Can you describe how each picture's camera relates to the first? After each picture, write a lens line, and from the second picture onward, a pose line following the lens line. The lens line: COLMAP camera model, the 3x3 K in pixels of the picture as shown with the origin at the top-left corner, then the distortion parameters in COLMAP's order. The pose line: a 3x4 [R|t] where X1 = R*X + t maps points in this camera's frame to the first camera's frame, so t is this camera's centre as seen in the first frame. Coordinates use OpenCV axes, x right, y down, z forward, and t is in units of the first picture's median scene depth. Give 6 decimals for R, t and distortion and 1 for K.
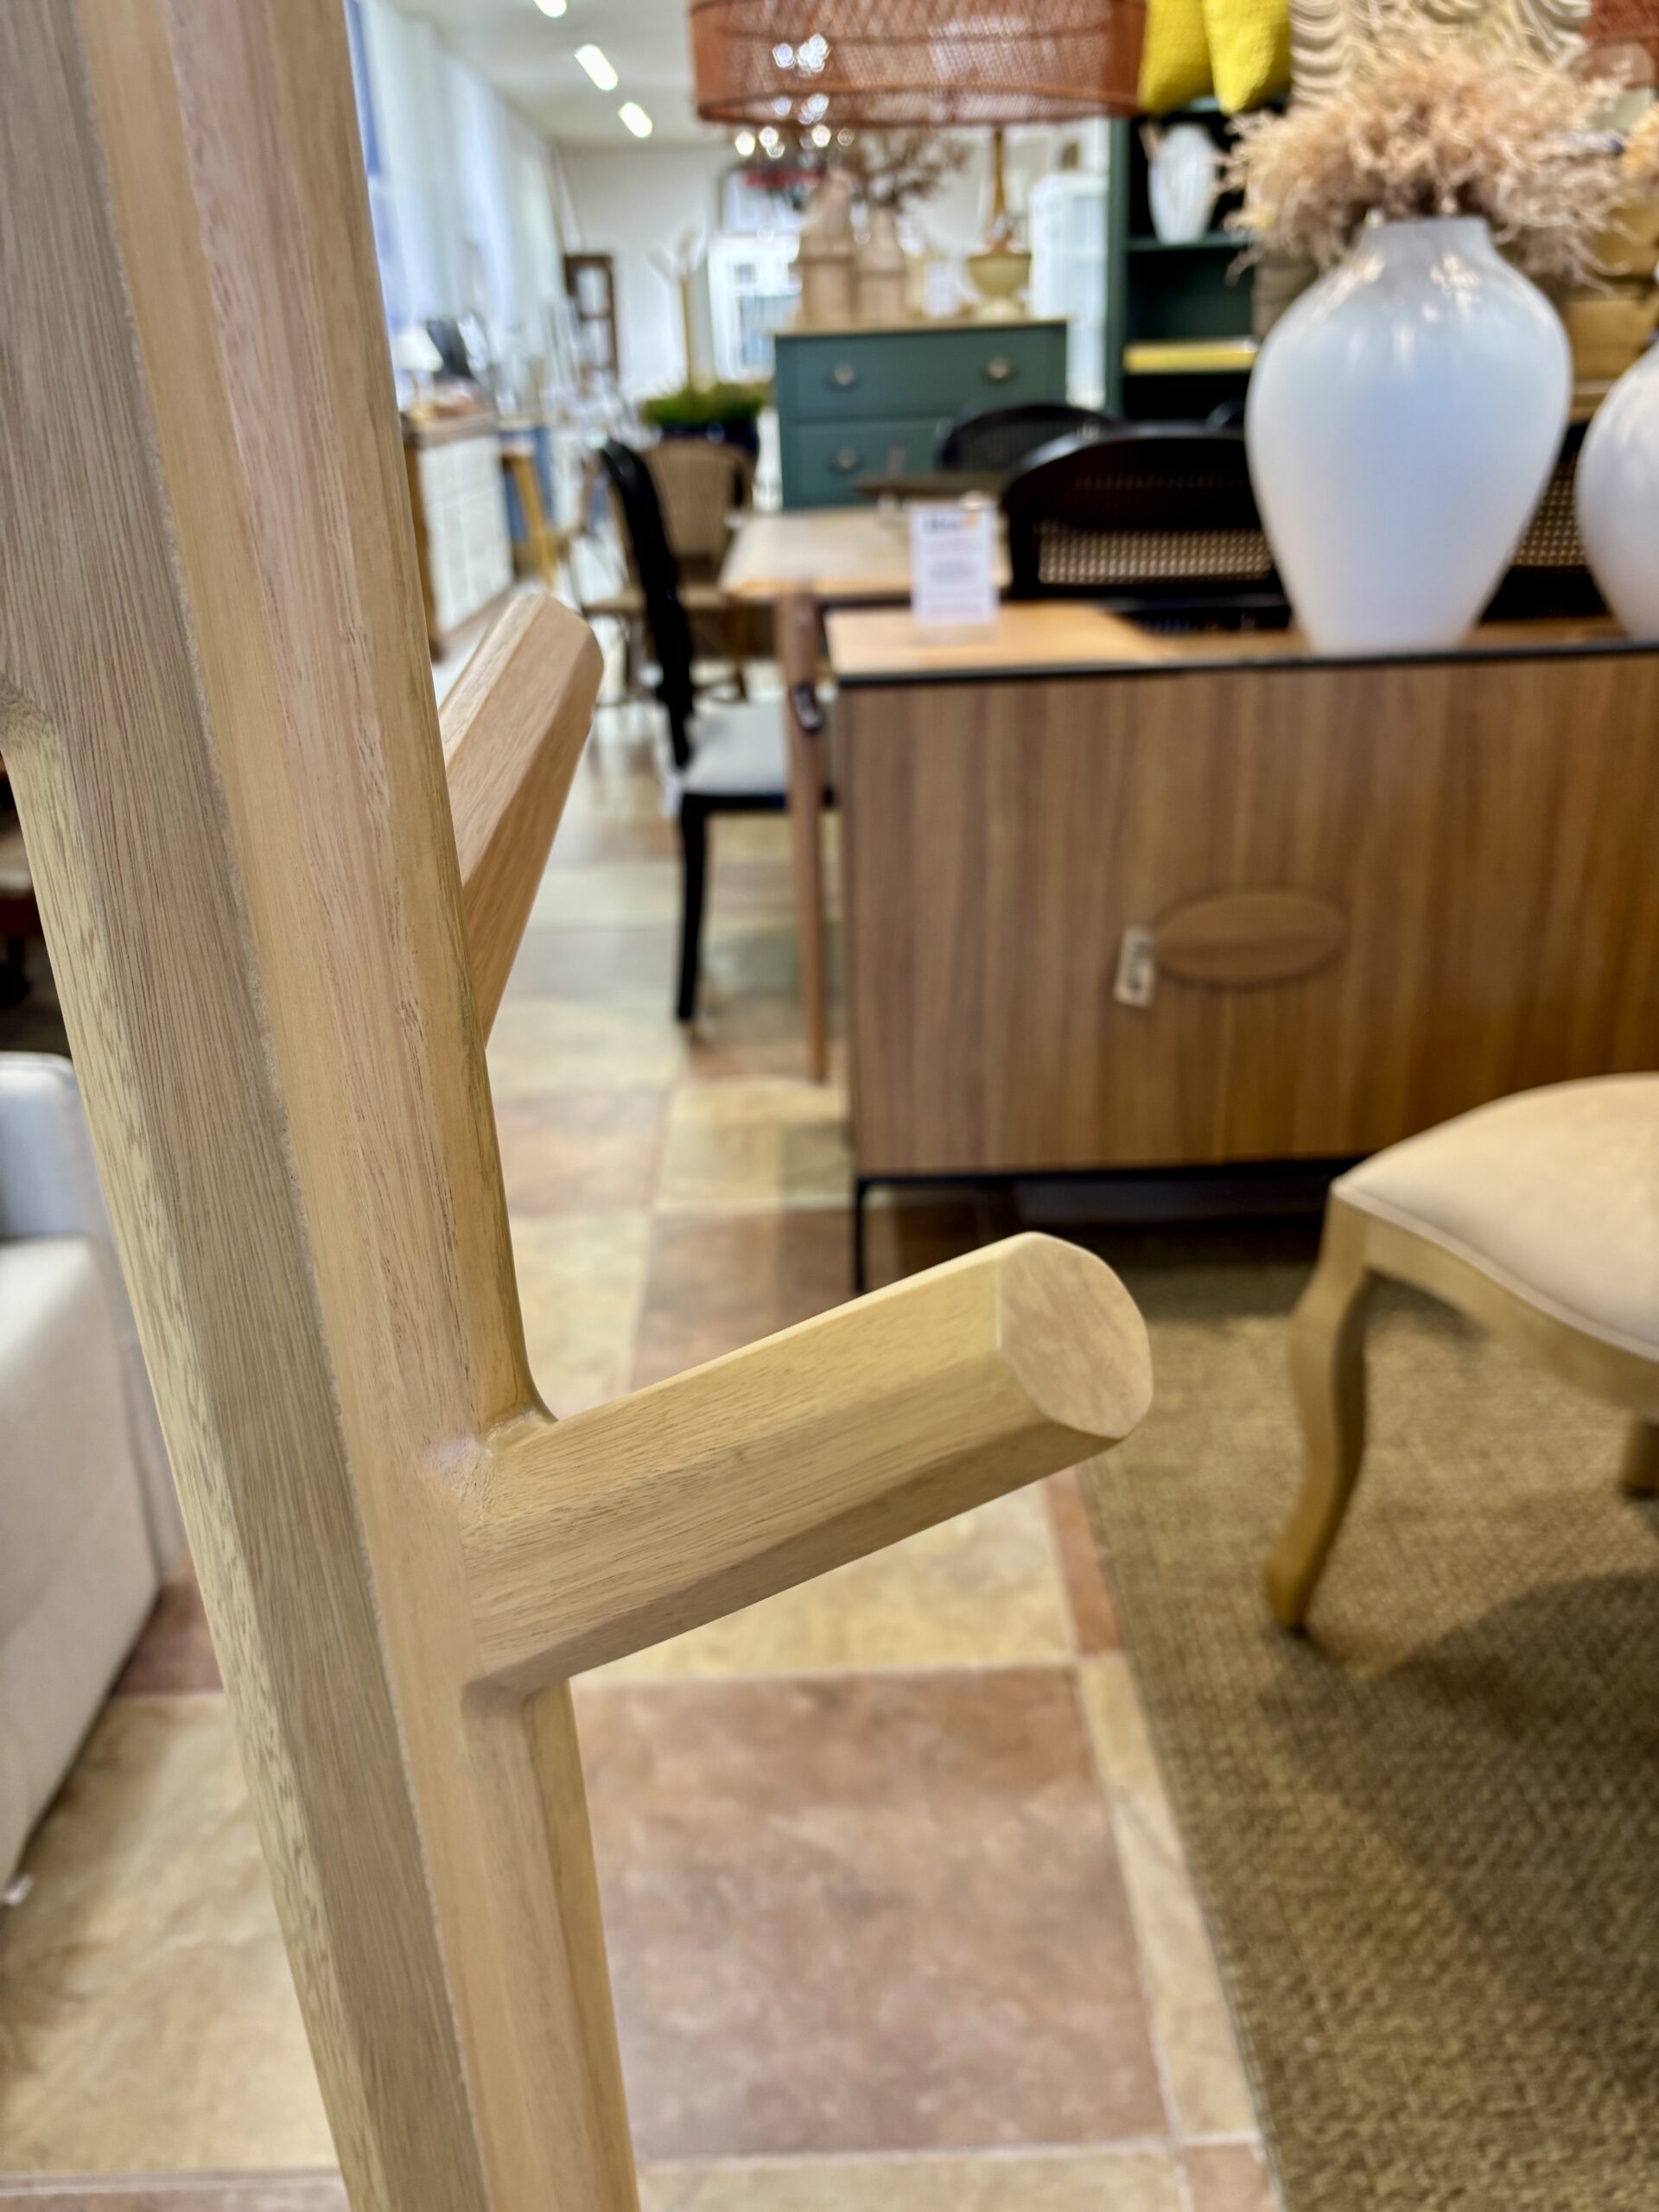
lens RADIAL K [[1708.2, 0, 830.6], [0, 1708.2, 1097.0], [0, 0, 1]] dist [-0.007147, 0.000650]
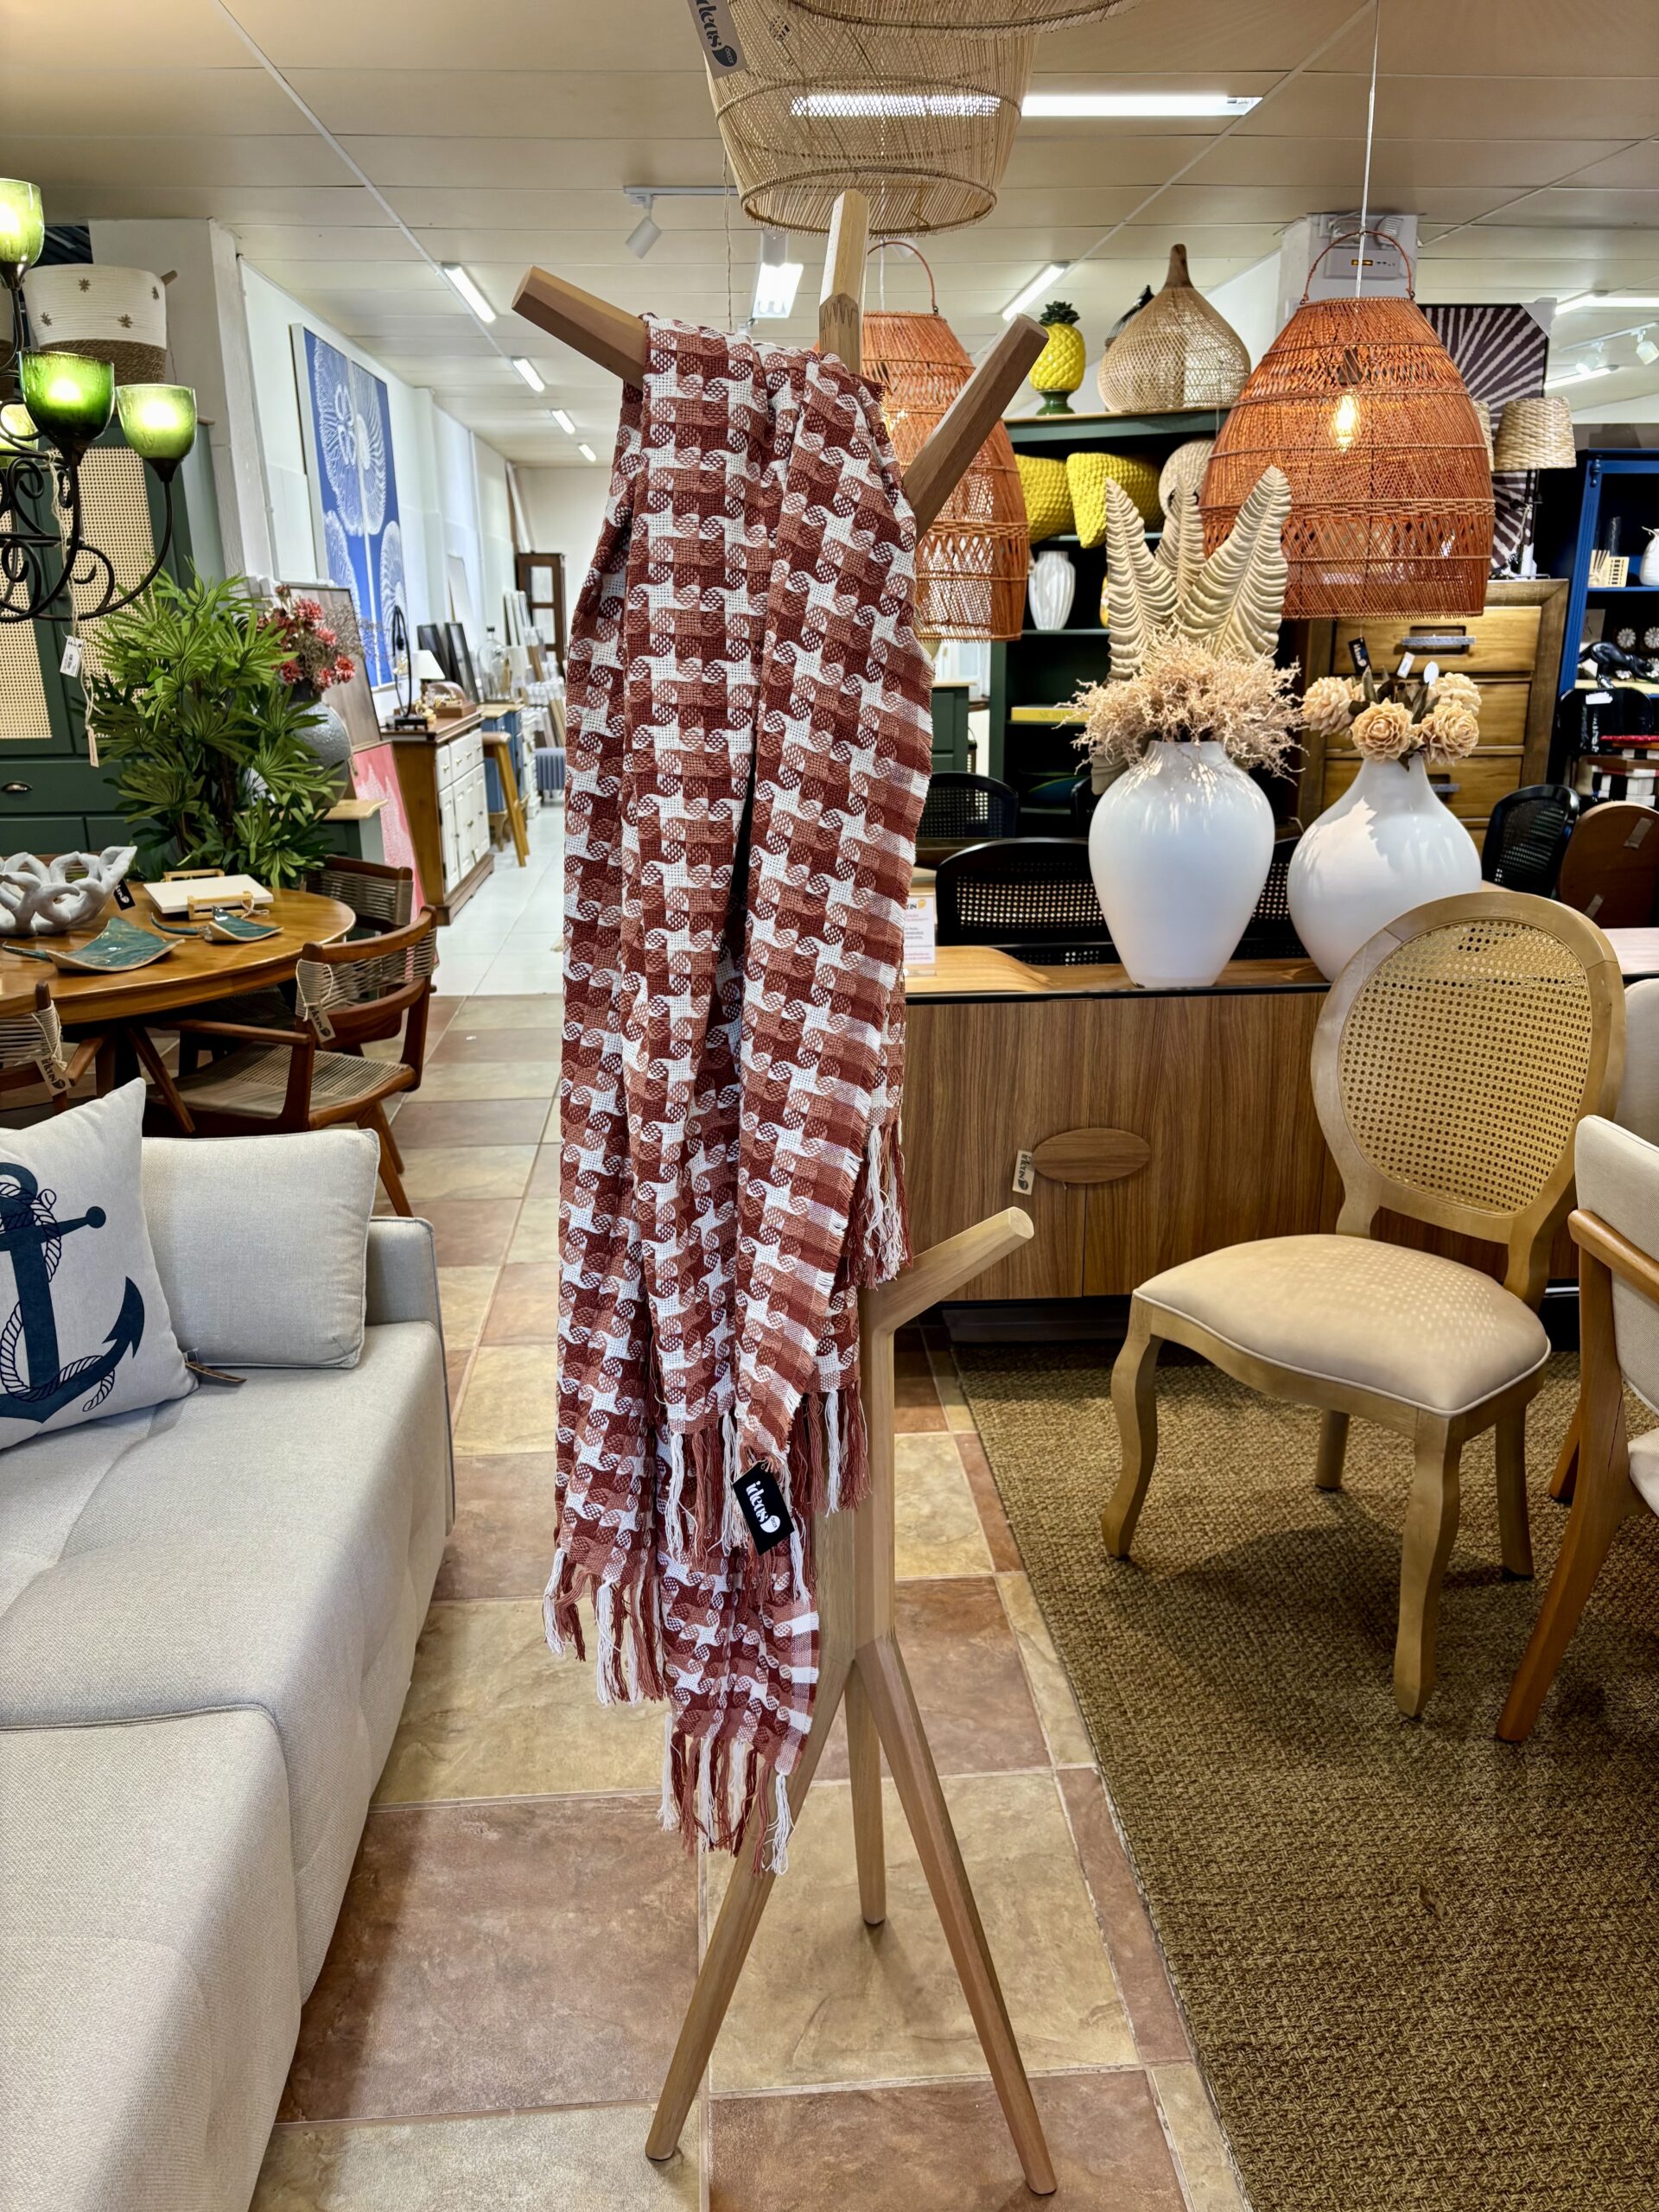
lens RADIAL K [[1684.9, 0, 827.0], [0, 1684.9, 1102.0], [0, 0, 1]] dist [0.025563, -0.018211]
pose [[0.997878, 0.012062, 0.063989, -0.123493], [-0.004208, 0.992584, -0.121492, 0.057943], [-0.064980, 0.120965, 0.990528, -0.645060]]
